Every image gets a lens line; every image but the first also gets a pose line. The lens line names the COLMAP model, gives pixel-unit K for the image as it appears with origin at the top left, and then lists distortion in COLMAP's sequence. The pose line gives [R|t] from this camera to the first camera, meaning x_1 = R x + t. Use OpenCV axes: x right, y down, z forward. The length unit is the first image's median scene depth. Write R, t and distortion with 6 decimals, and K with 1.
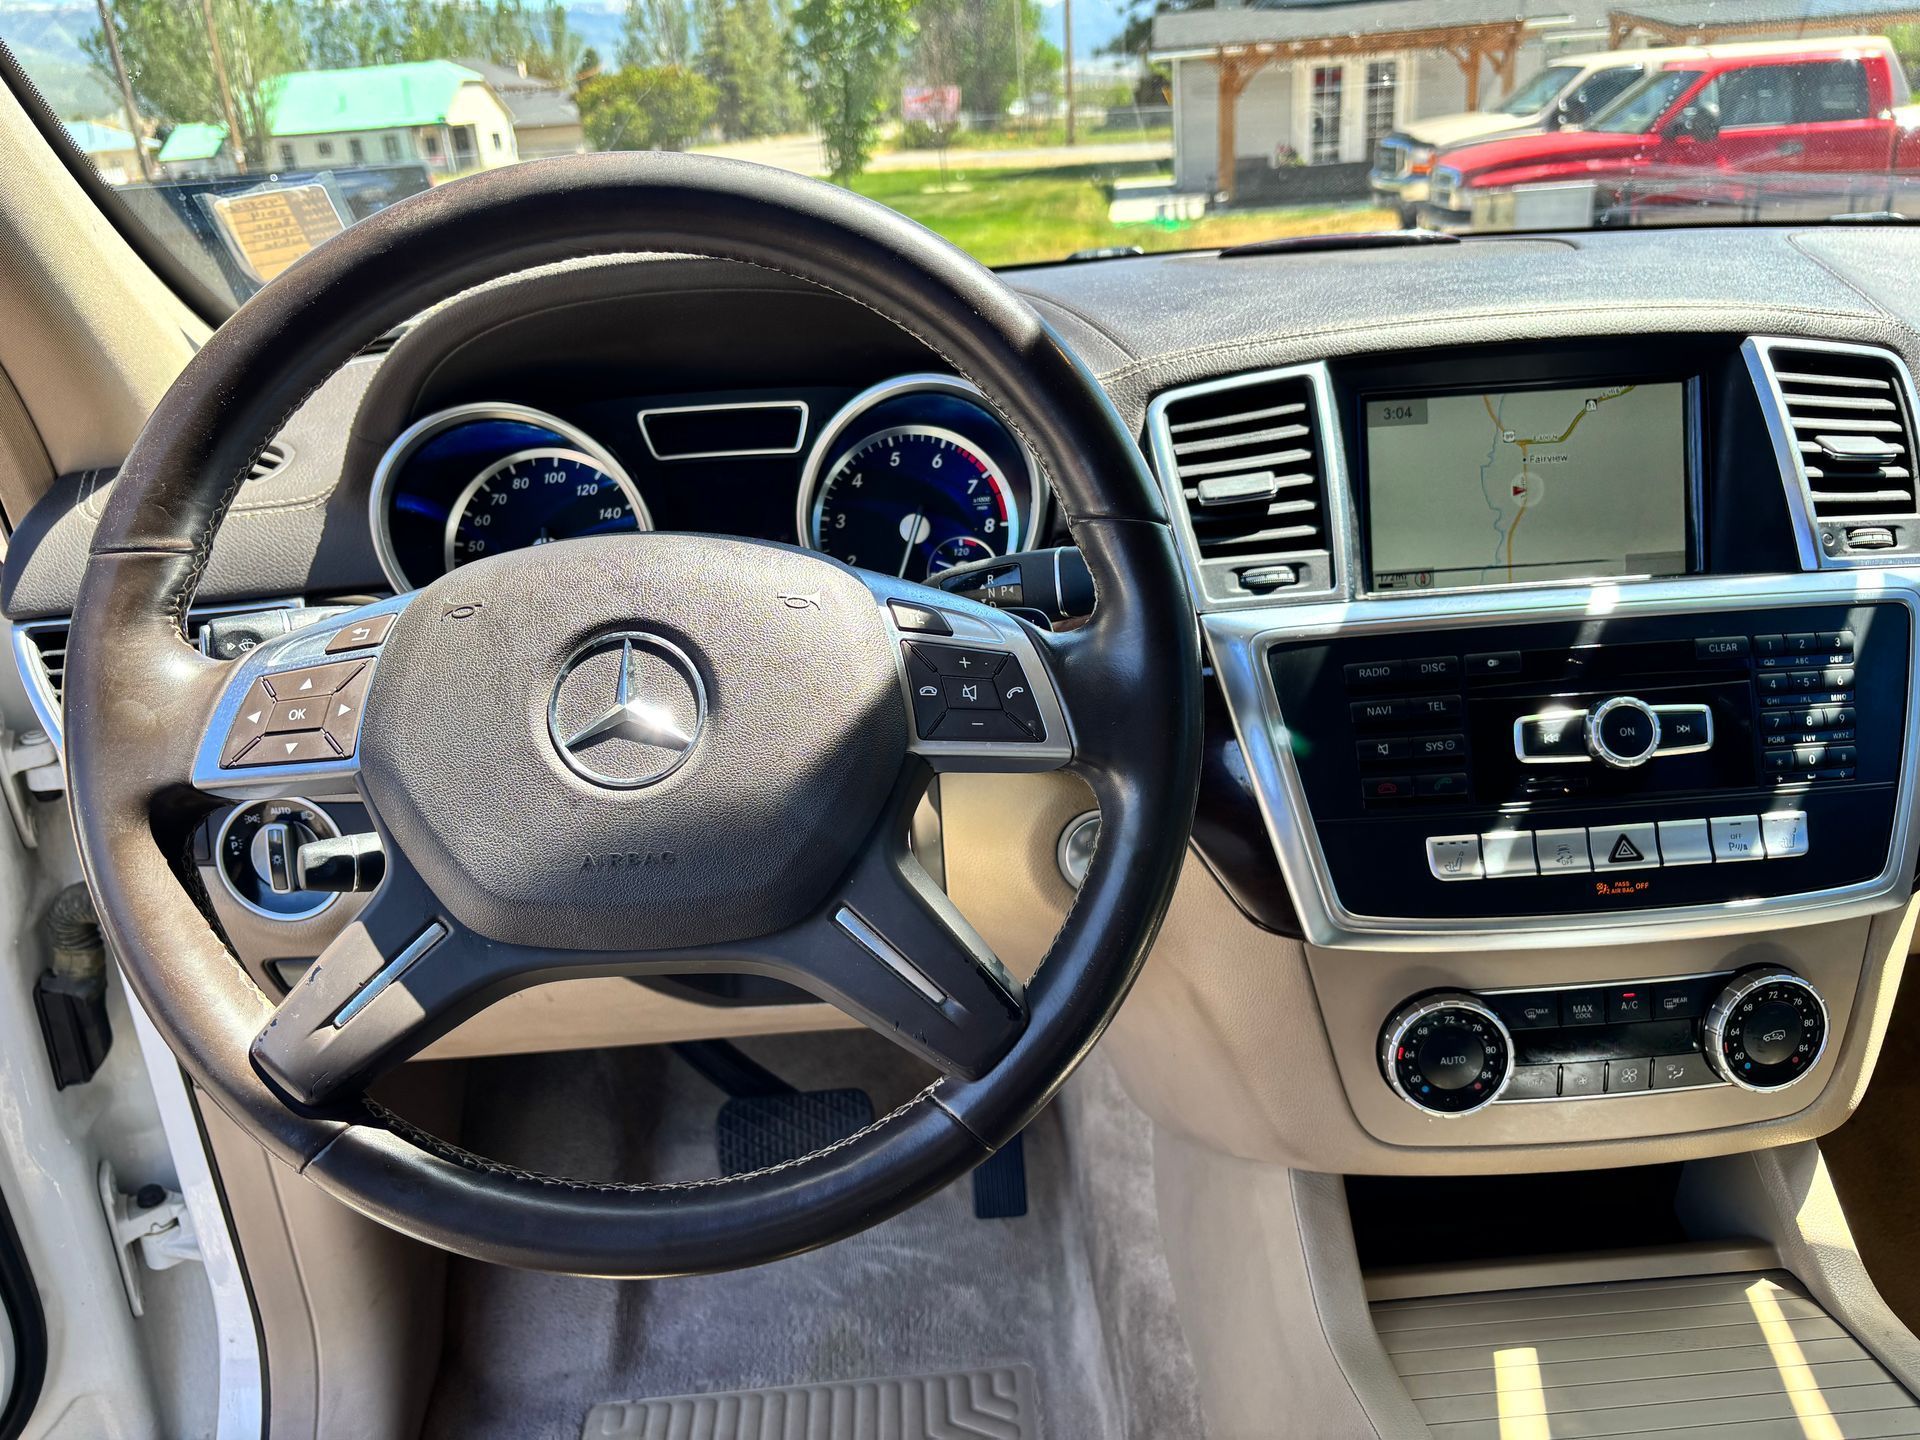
lens RADIAL K [[1582.2, 0, 974.0], [0, 1582.2, 679.1], [0, 0, 1]] dist [0.032026, -0.007147]
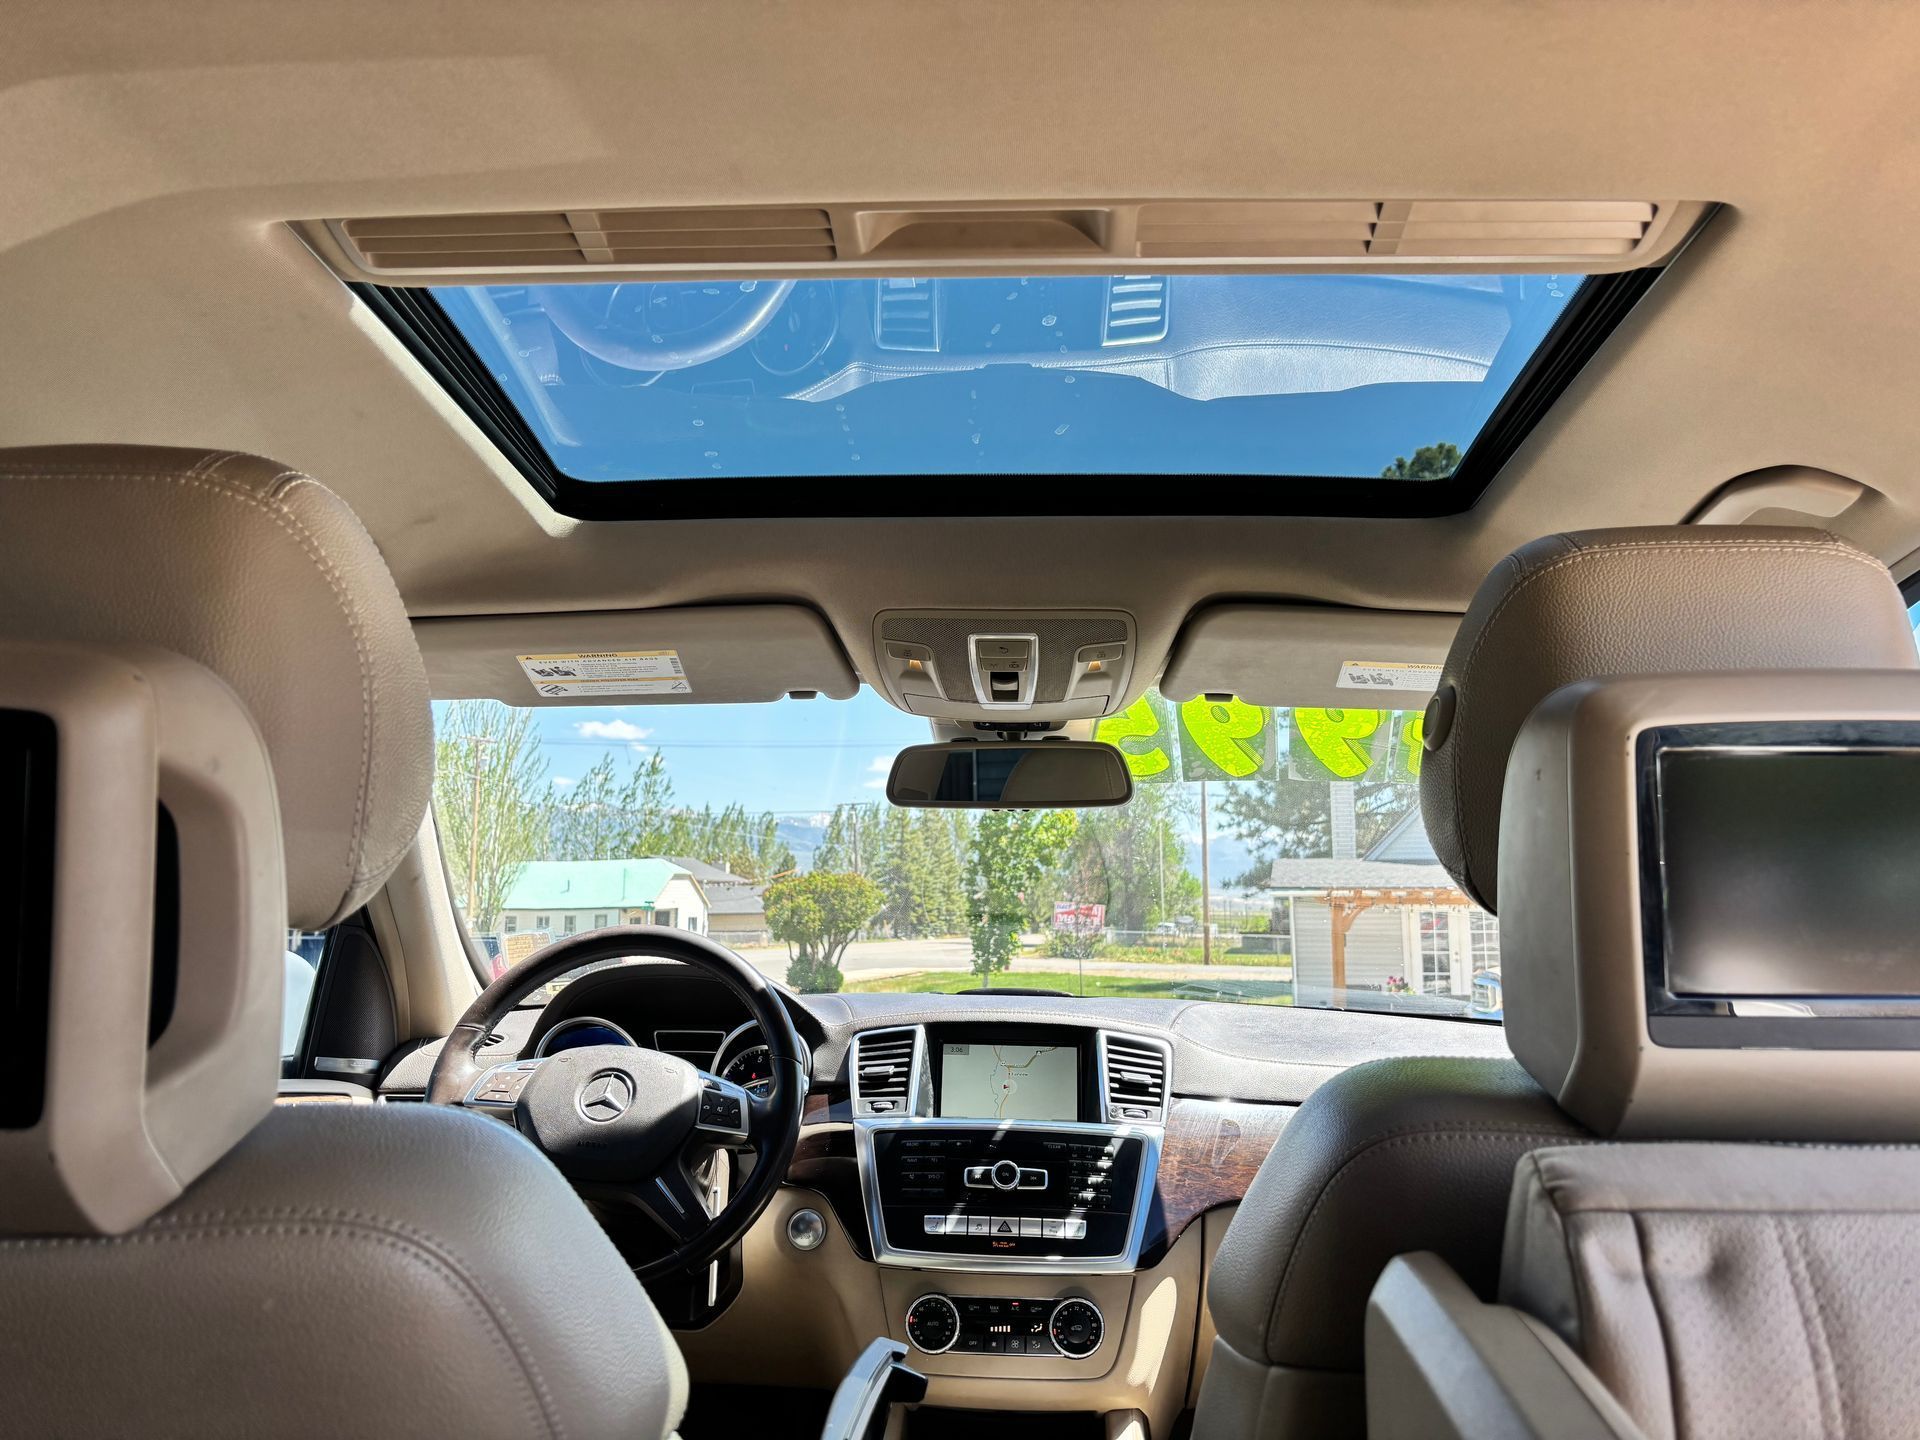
lens RADIAL K [[1582.2, 0, 965.5], [0, 1582.2, 714.5], [0, 0, 1]] dist [0.032026, -0.007147]
pose [[0.990838, 0.053813, -0.123871, 0.562655], [-0.104351, 0.887305, -0.449223, 0.468525], [0.085738, 0.458033, 0.884791, -1.385209]]
